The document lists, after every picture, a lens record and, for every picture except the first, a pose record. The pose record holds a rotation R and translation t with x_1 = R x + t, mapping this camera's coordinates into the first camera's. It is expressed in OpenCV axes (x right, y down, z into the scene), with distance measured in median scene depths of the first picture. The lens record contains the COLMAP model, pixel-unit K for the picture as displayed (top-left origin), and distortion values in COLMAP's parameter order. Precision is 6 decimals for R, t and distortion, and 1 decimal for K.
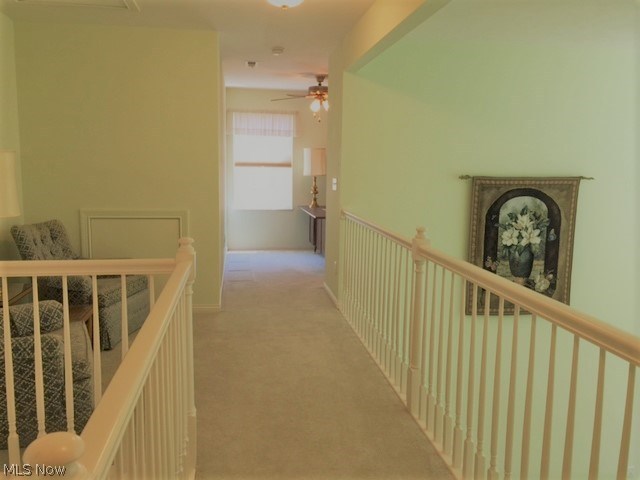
lens RADIAL K [[552.1, 0, 319.5], [0, 552.1, 241.4], [0, 0, 1]] dist [0.091205, -0.123980]
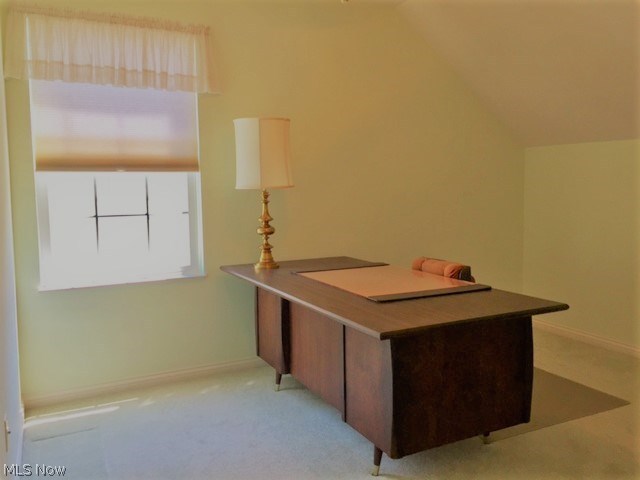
lens RADIAL K [[552.1, 0, 321.0], [0, 552.1, 238.7], [0, 0, 1]] dist [0.091205, -0.123980]
pose [[0.951165, -0.055508, 0.303650, -0.092230], [0.071968, 0.996468, -0.043279, -0.063294], [-0.300175, 0.063019, 0.951800, 0.610941]]
